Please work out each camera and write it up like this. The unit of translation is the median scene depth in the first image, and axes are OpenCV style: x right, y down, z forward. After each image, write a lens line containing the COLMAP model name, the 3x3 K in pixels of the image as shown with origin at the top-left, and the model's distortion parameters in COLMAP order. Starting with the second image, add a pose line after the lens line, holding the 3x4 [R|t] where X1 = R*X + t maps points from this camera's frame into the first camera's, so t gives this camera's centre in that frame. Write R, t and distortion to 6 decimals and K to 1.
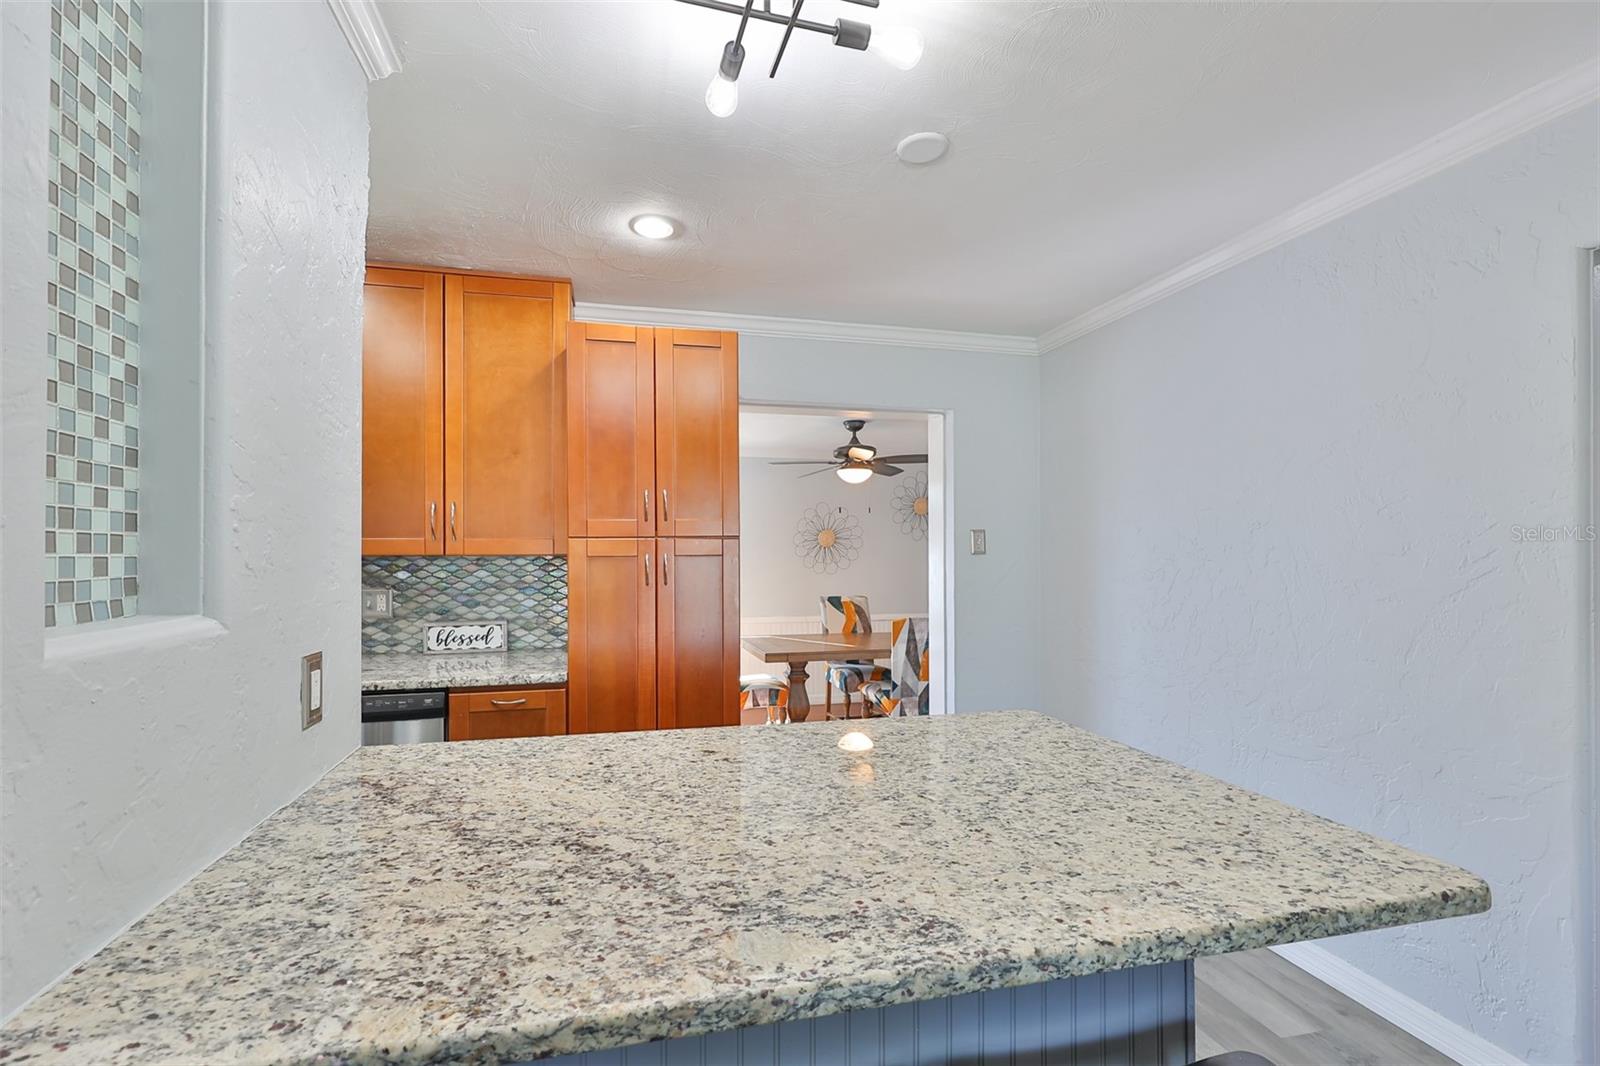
lens RADIAL K [[695.2, 0, 778.6], [0, 695.2, 547.8], [0, 0, 1]] dist [-0.000468, 0.000181]
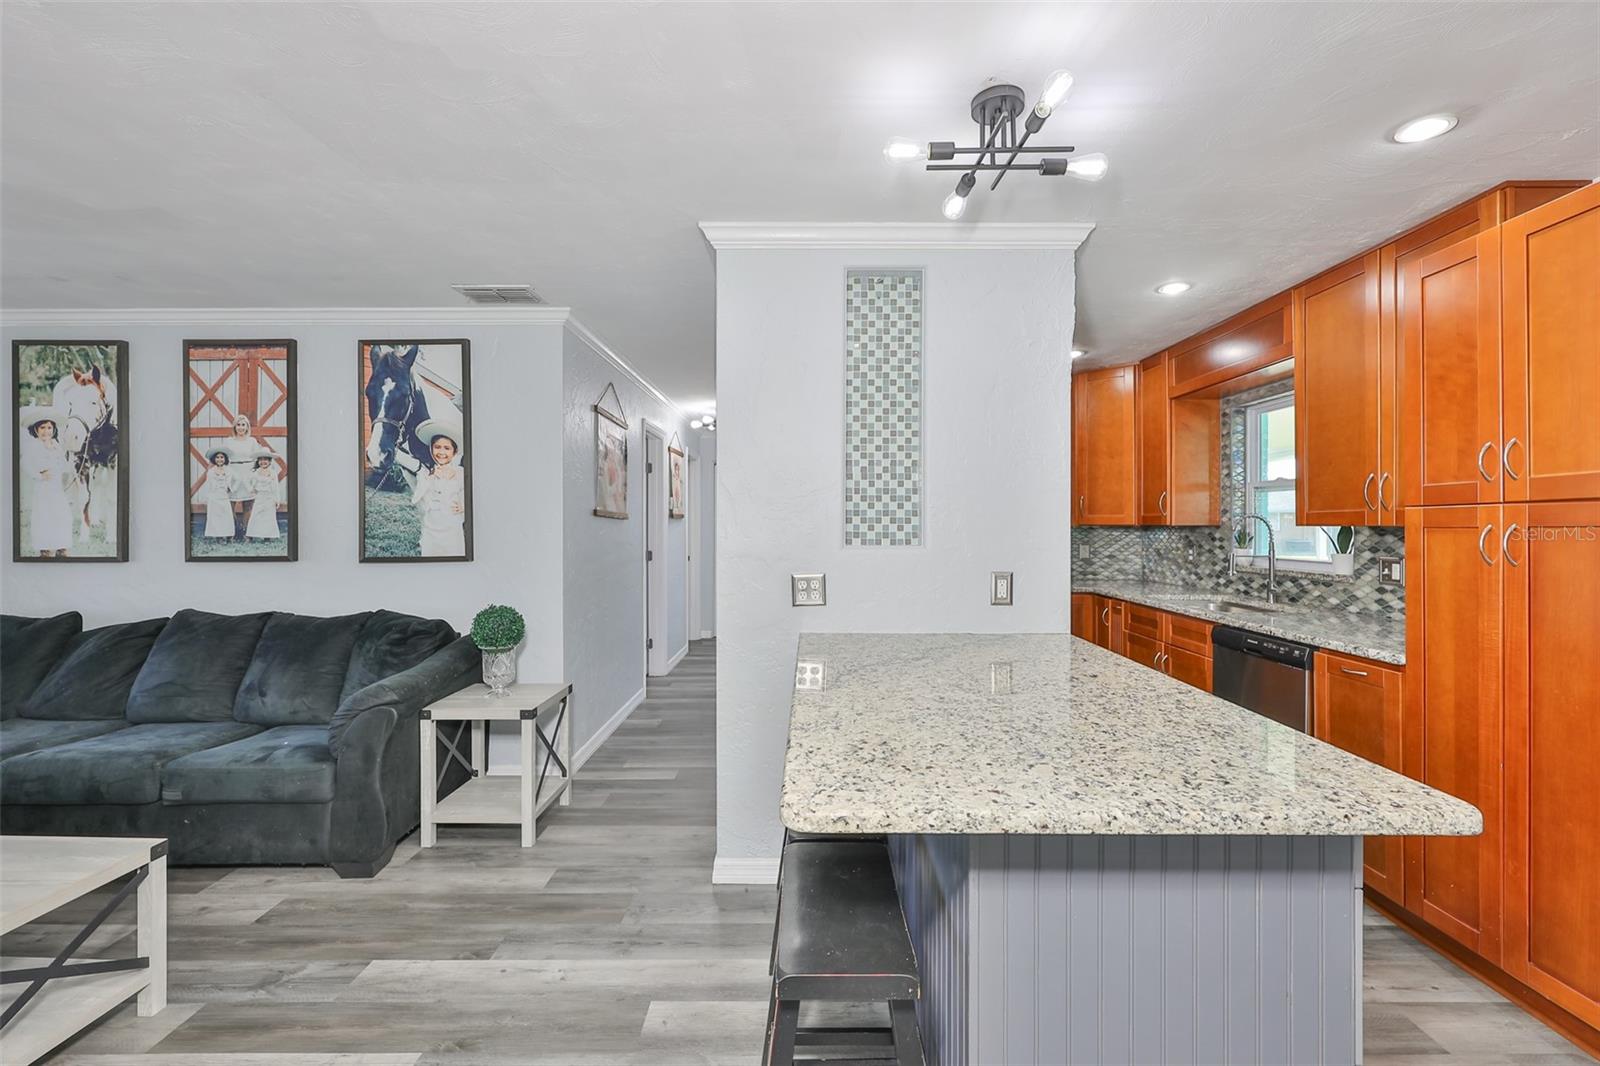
lens RADIAL K [[684.1, 0, 810.8], [0, 684.1, 526.0], [0, 0, 1]] dist [-0.000346, -0.000031]
pose [[-0.225738, 0.002137, -0.974186, 0.766770], [0.008071, 0.999967, 0.000323, 0.004744], [0.974155, -0.007790, -0.225748, 0.470085]]
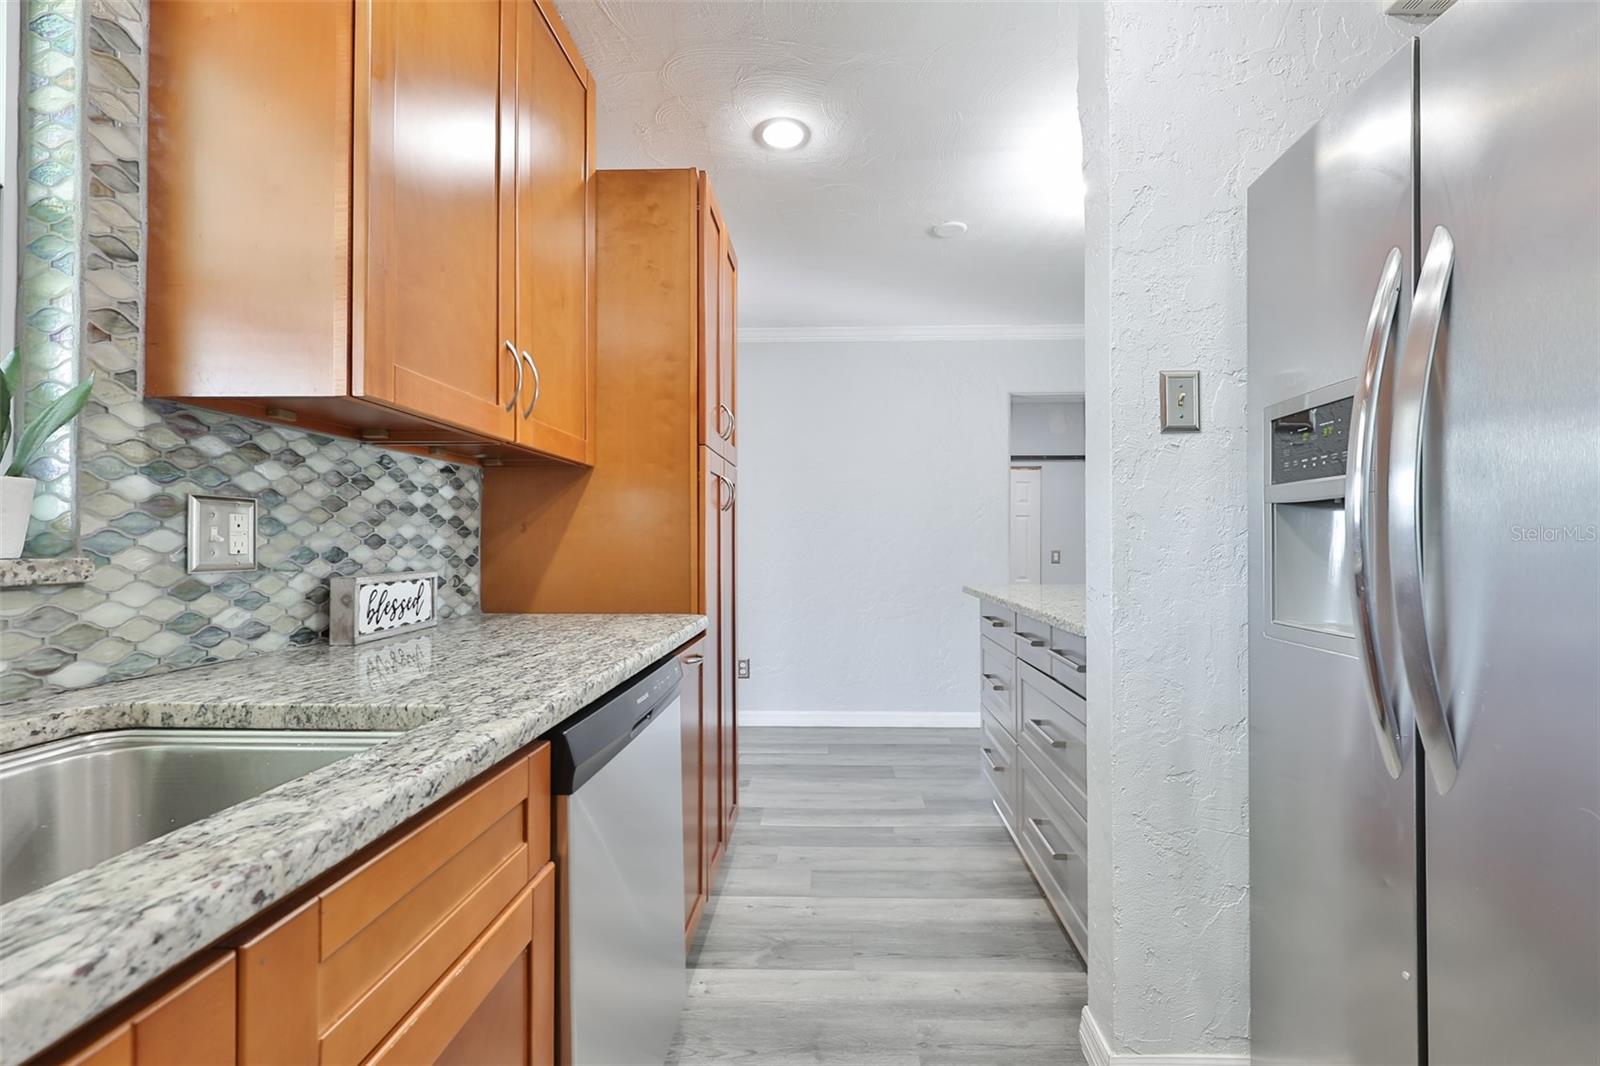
lens RADIAL K [[693.8, 0, 814.8], [0, 693.8, 539.0], [0, 0, 1]] dist [0.002160, 0.000818]
pose [[0.255920, 0.009368, 0.966653, -1.082707], [-0.005425, 0.999951, -0.008254, 0.103487], [-0.966683, -0.003131, 0.255958, 0.707747]]
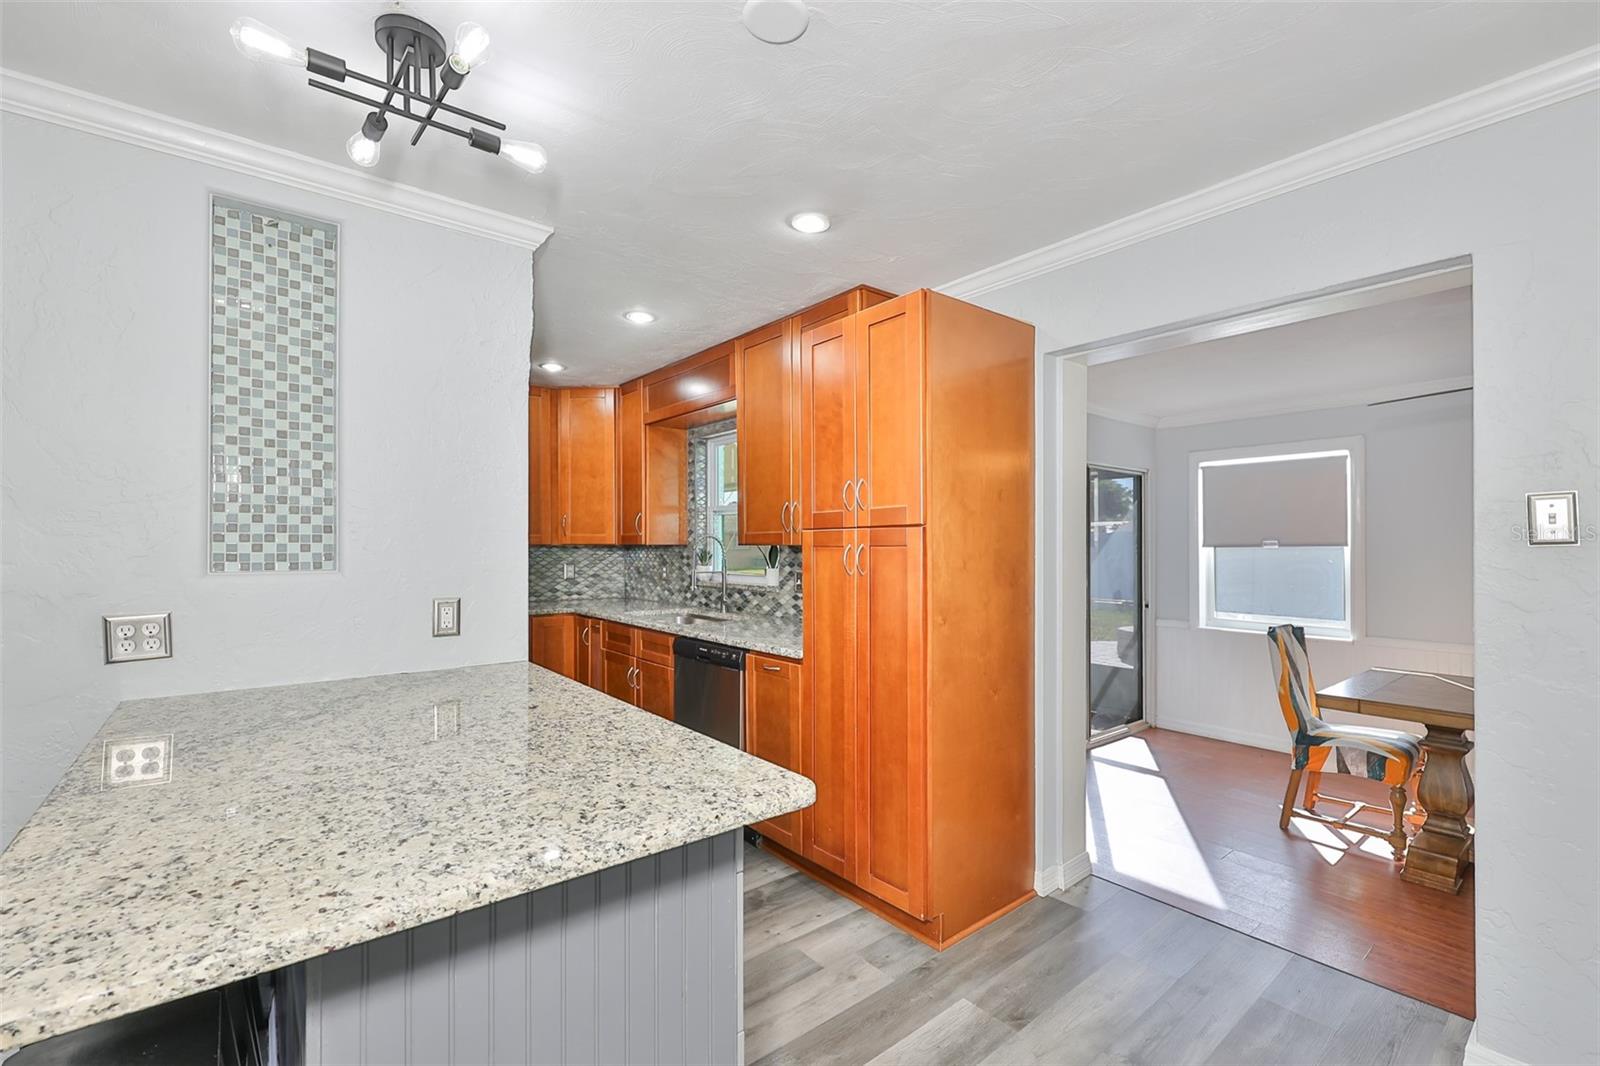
lens RADIAL K [[691.3, 0, 809.7], [0, 691.3, 545.0], [0, 0, 1]] dist [-0.000413, 0.000118]
pose [[0.442503, 0.001716, -0.896765, 0.719191], [0.006430, 0.999966, 0.005087, 0.005387], [0.896744, -0.008017, 0.442477, 0.546604]]
